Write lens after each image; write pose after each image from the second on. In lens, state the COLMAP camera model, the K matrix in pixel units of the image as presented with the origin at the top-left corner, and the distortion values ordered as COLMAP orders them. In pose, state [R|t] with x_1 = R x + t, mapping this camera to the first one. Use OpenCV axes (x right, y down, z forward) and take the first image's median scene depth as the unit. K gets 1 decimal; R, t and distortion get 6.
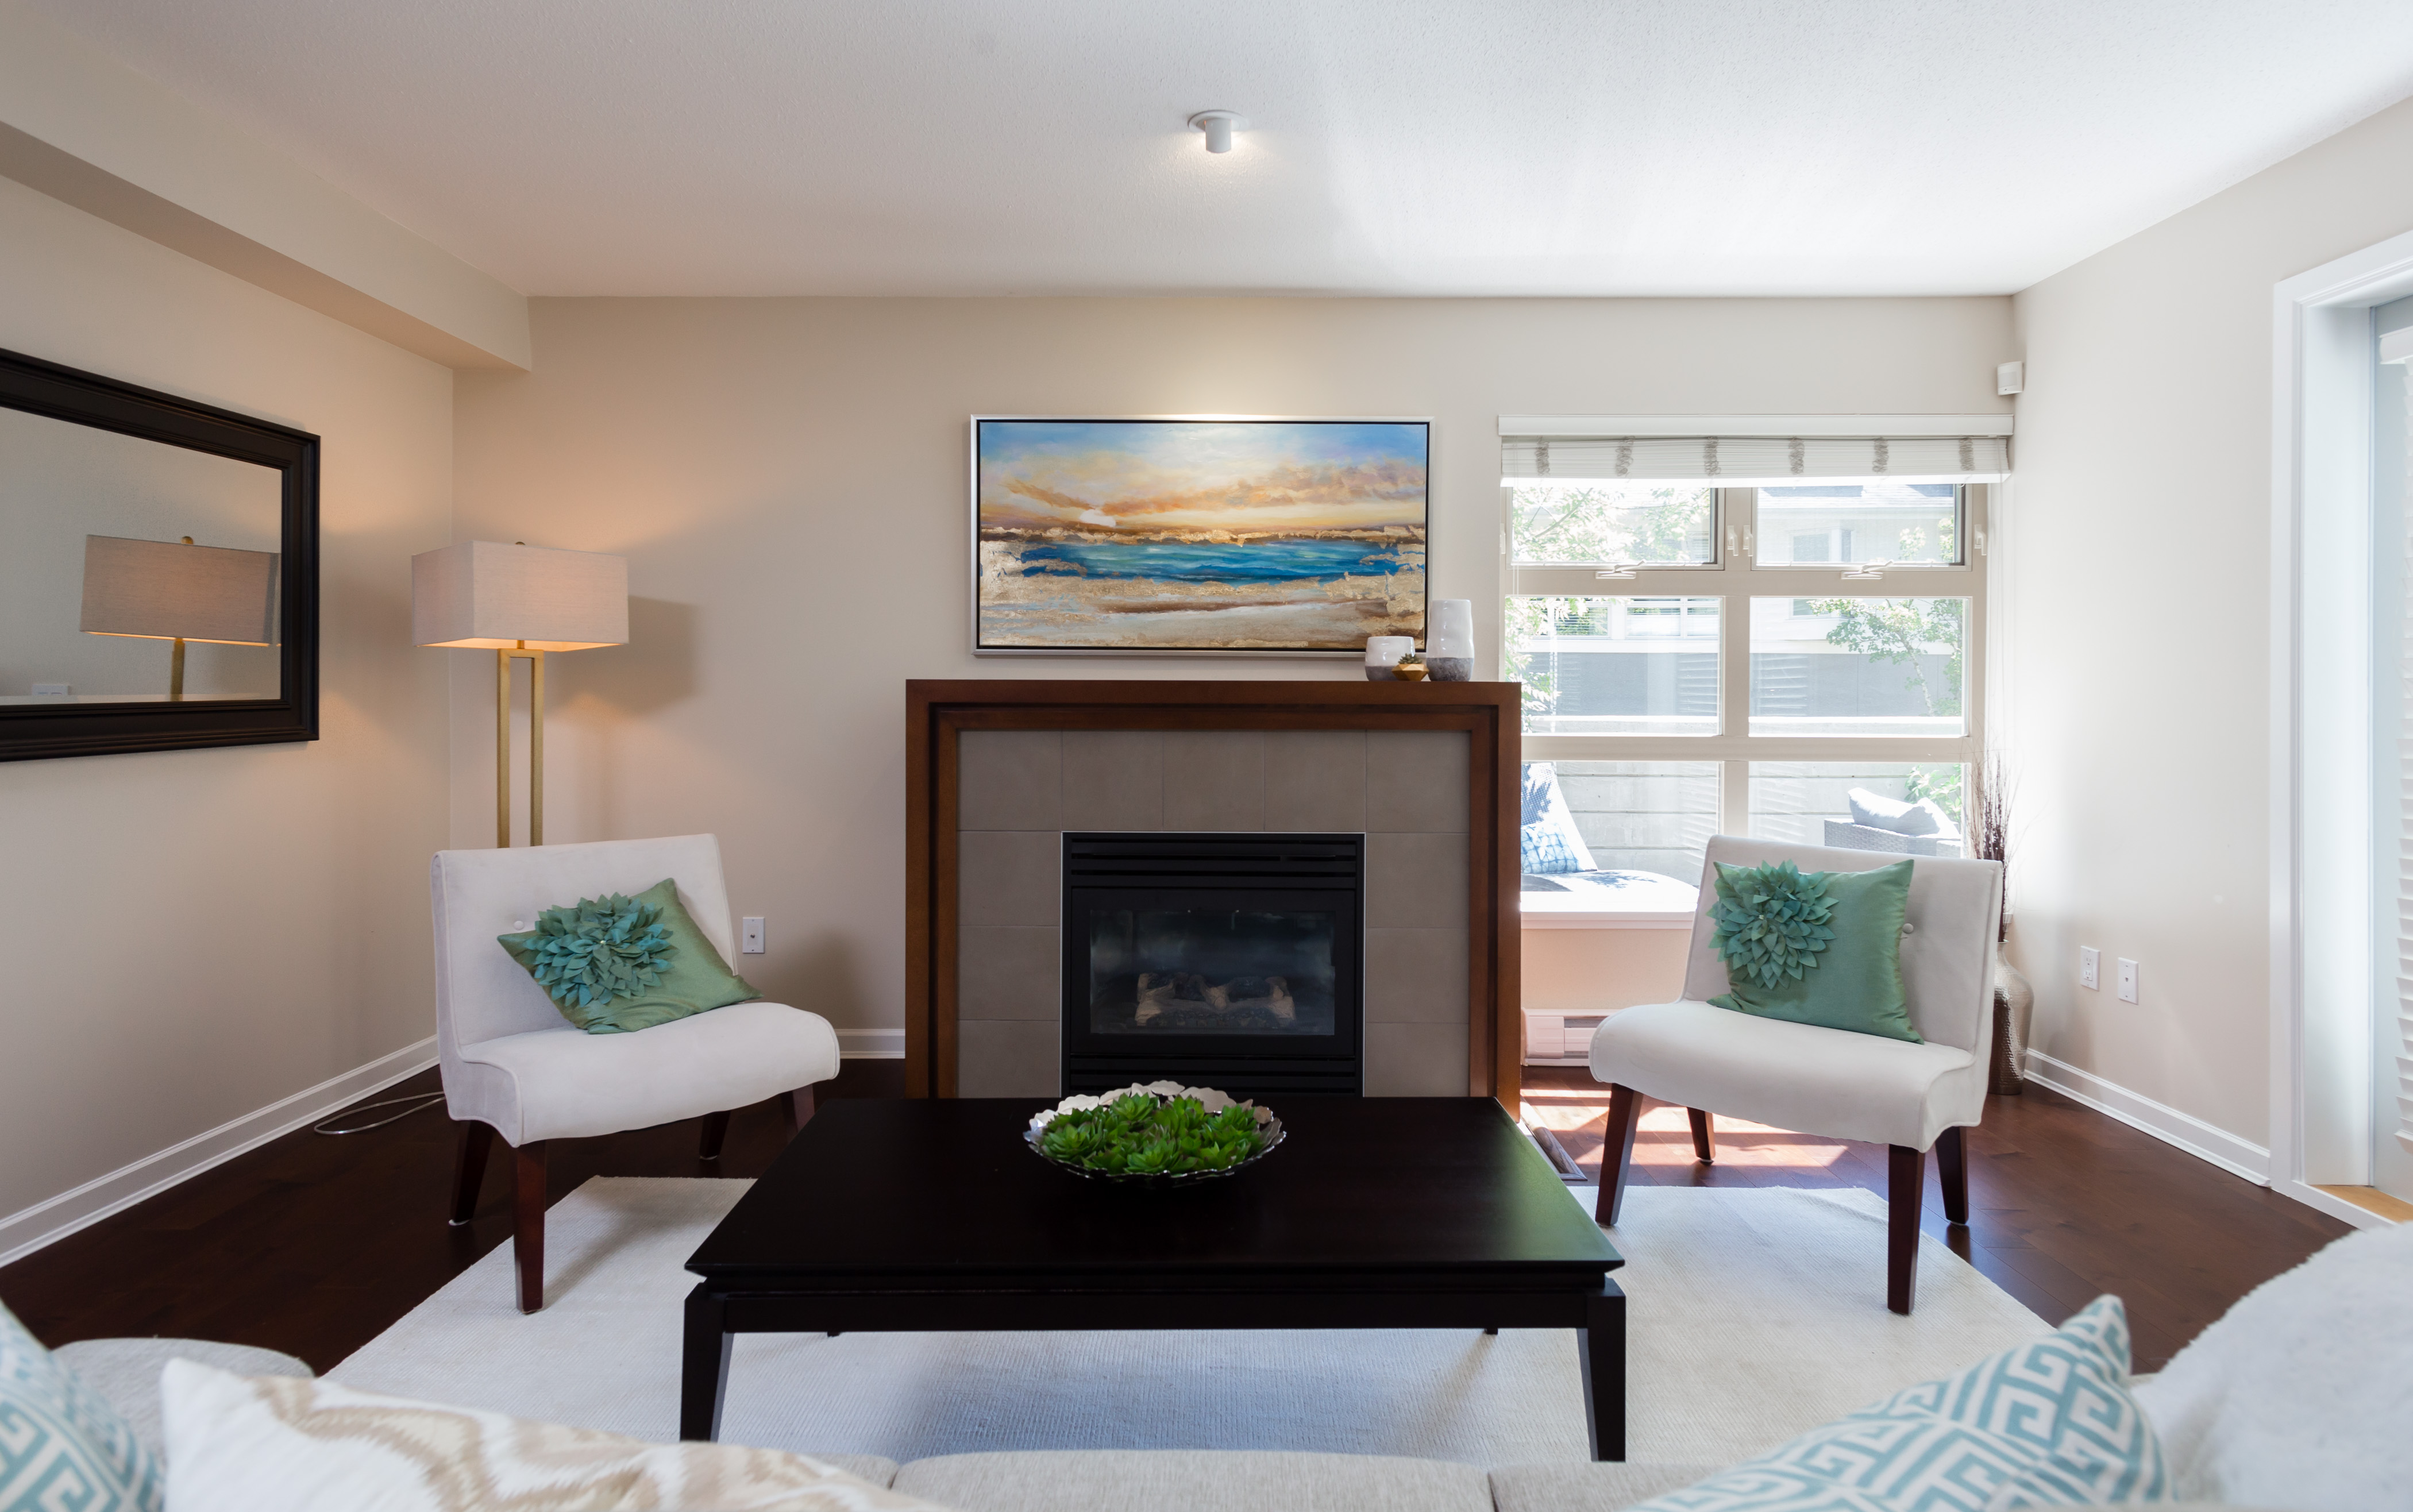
lens RADIAL K [[1228.0, 0, 1206.3], [0, 1228.0, 702.3], [0, 0, 1]] dist [-0.001917, -0.000246]
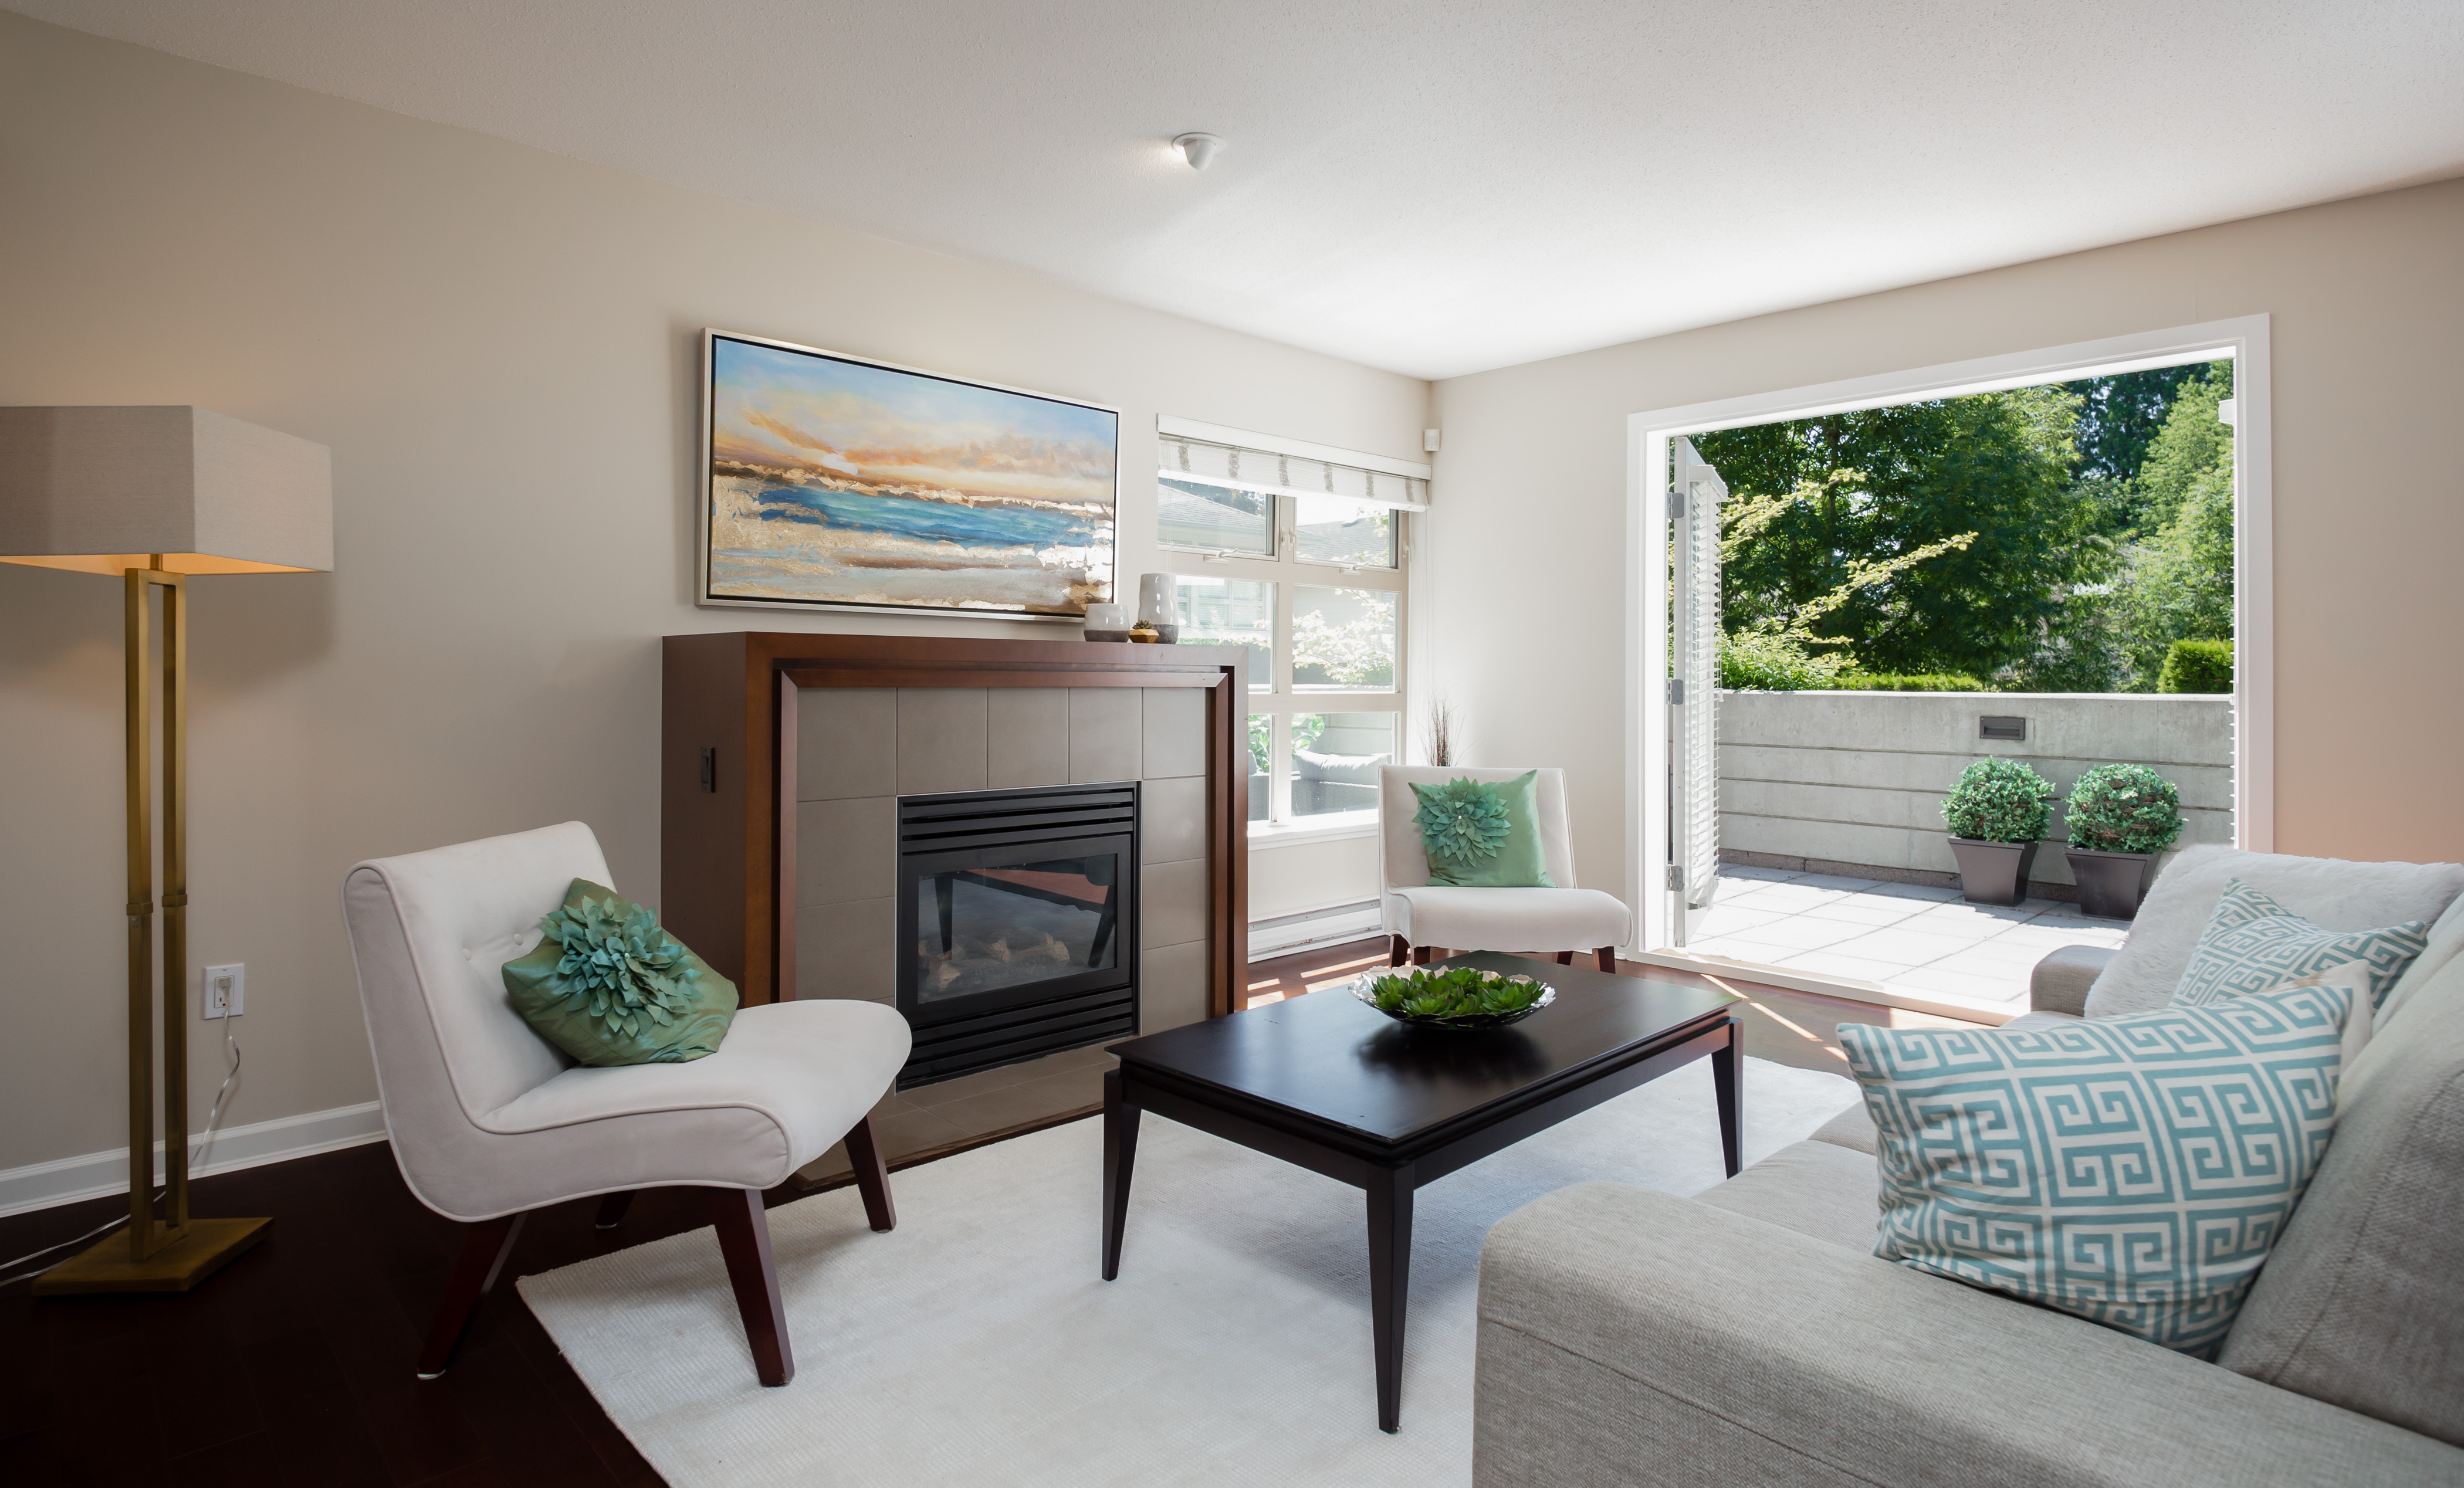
lens RADIAL K [[1271.0, 0, 1209.3], [0, 1271.0, 661.7], [0, 0, 1]] dist [-0.003967, -0.000529]
pose [[0.725224, 0.008878, 0.688456, -0.549091], [-0.002624, 0.999945, -0.010131, 0.009358], [-0.688508, 0.005540, 0.725207, 0.108030]]
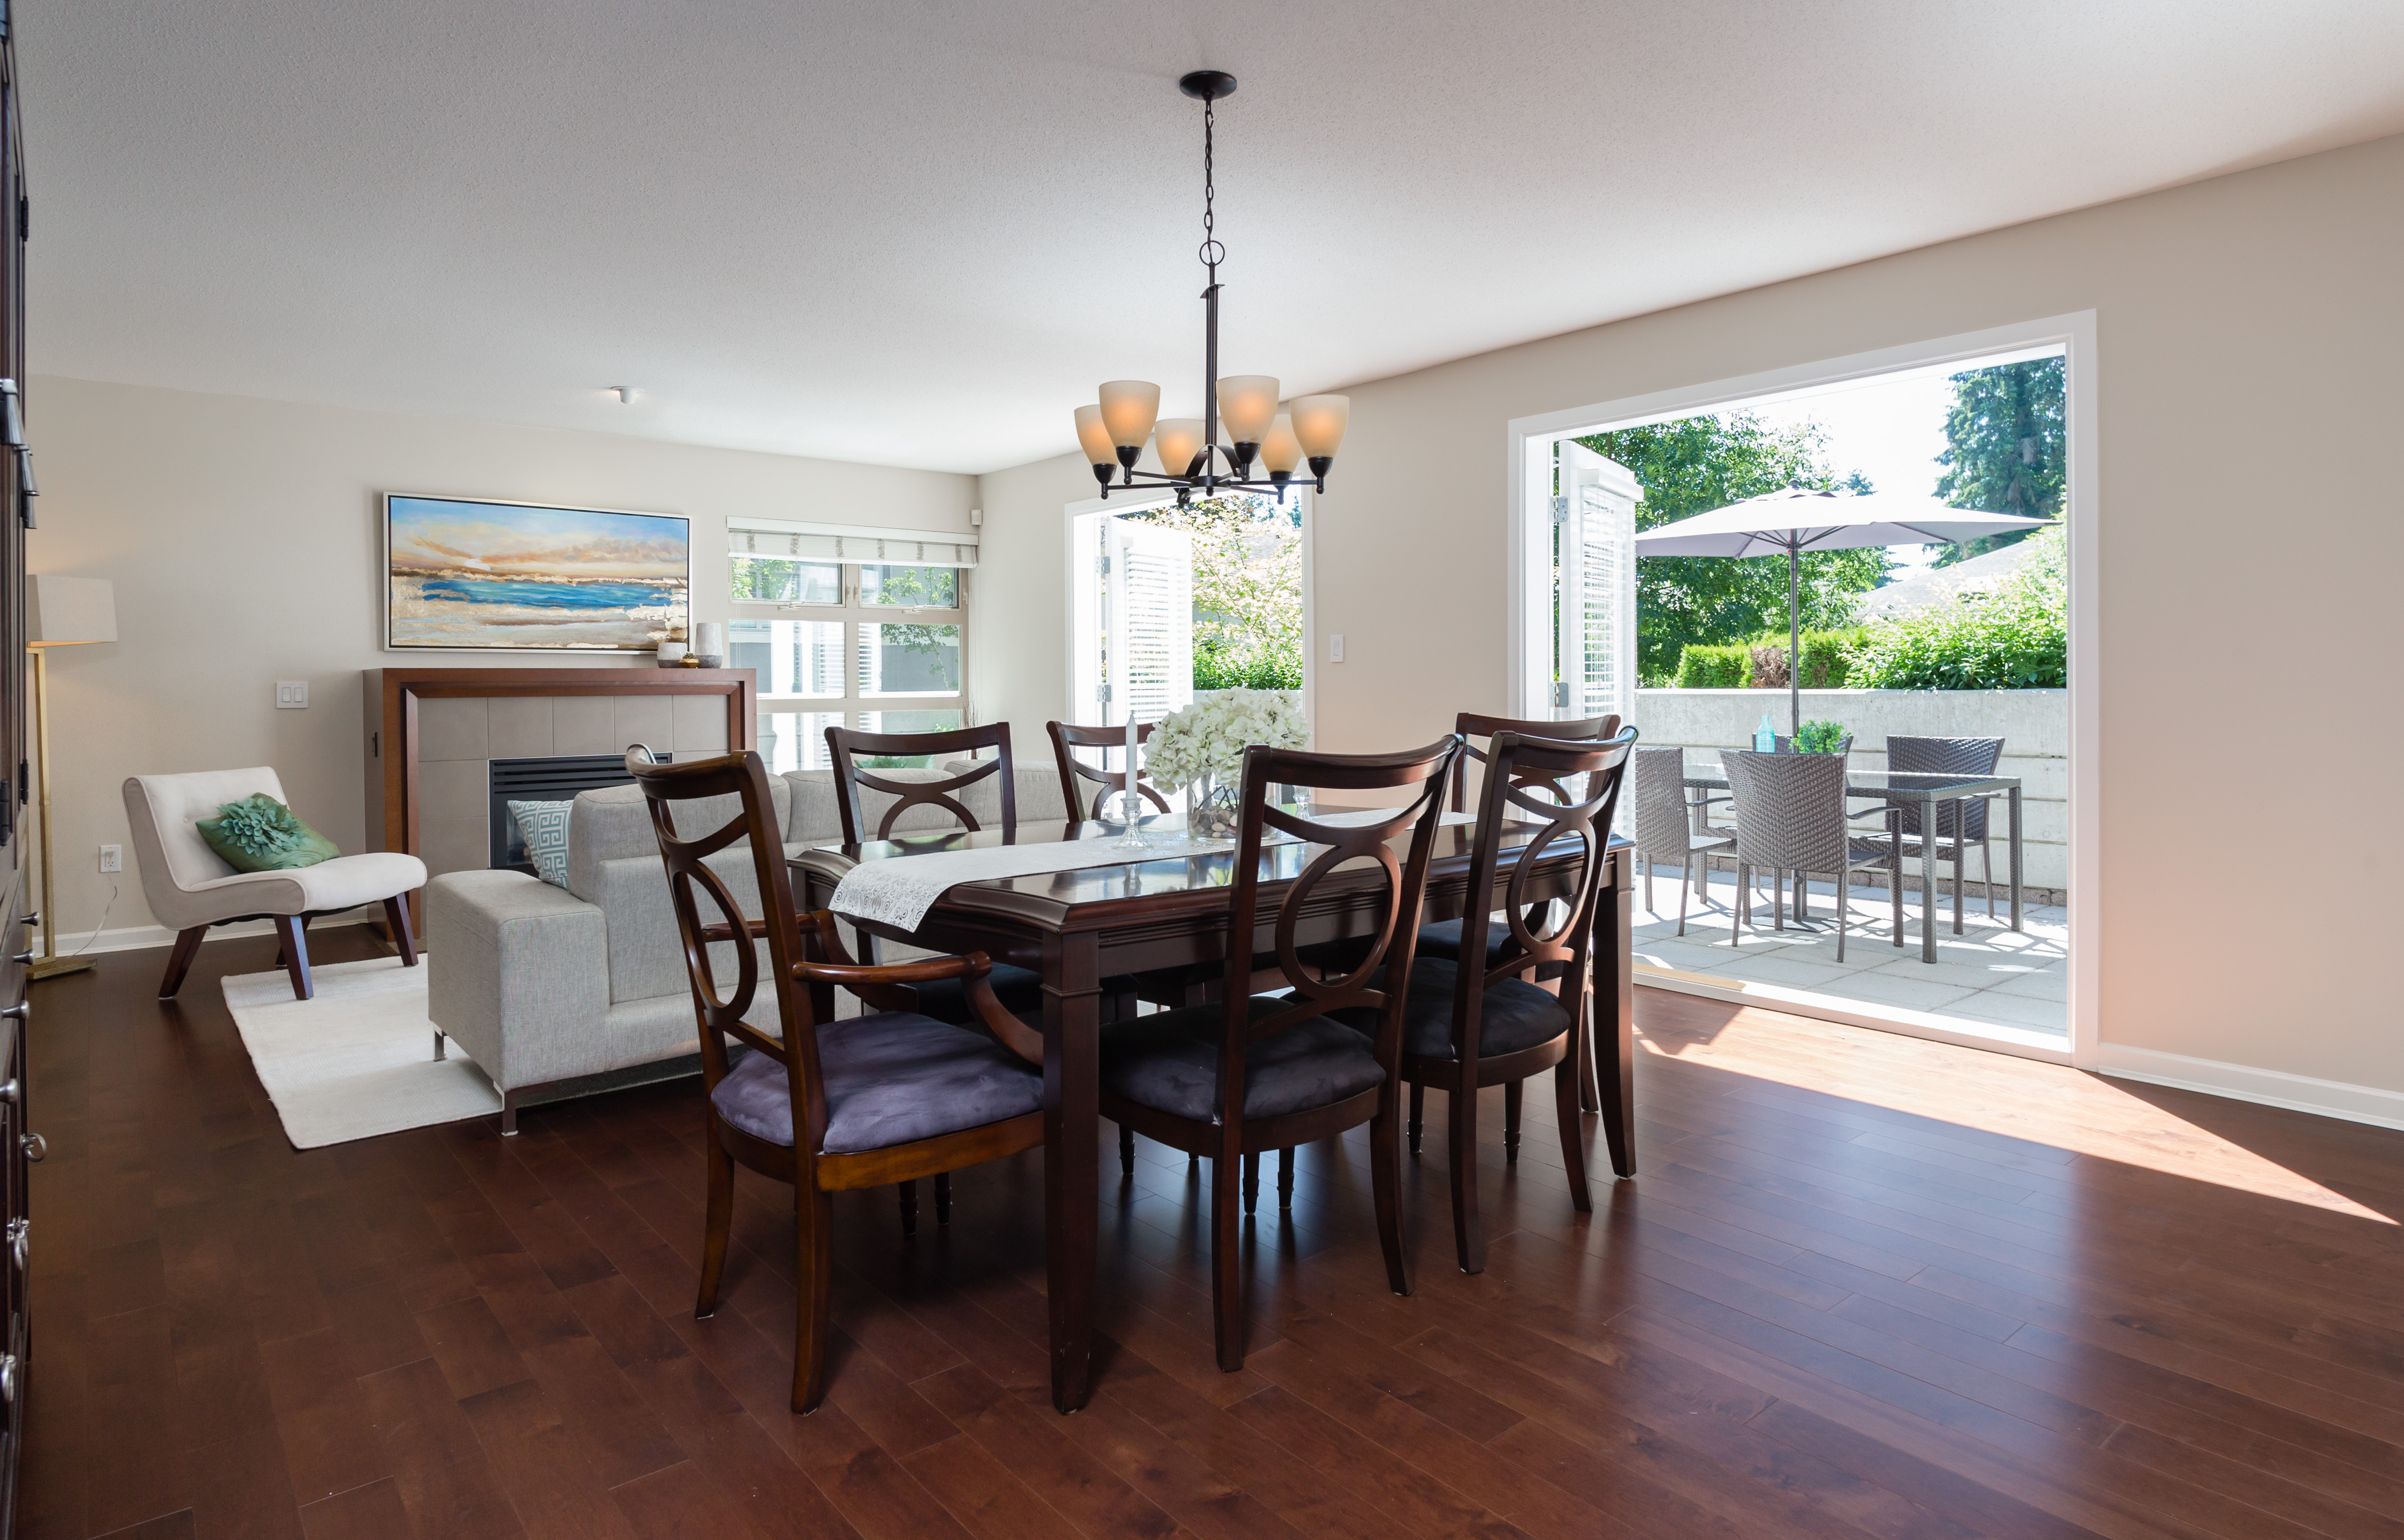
lens RADIAL K [[1287.3, 0, 1152.1], [0, 1287.3, 691.3], [0, 0, 1]] dist [-0.000557, 0.000213]
pose [[0.771618, -0.013185, 0.635949, -0.471269], [0.012069, 0.999909, 0.006087, 0.011969], [-0.635971, 0.002979, 0.771707, -0.813268]]
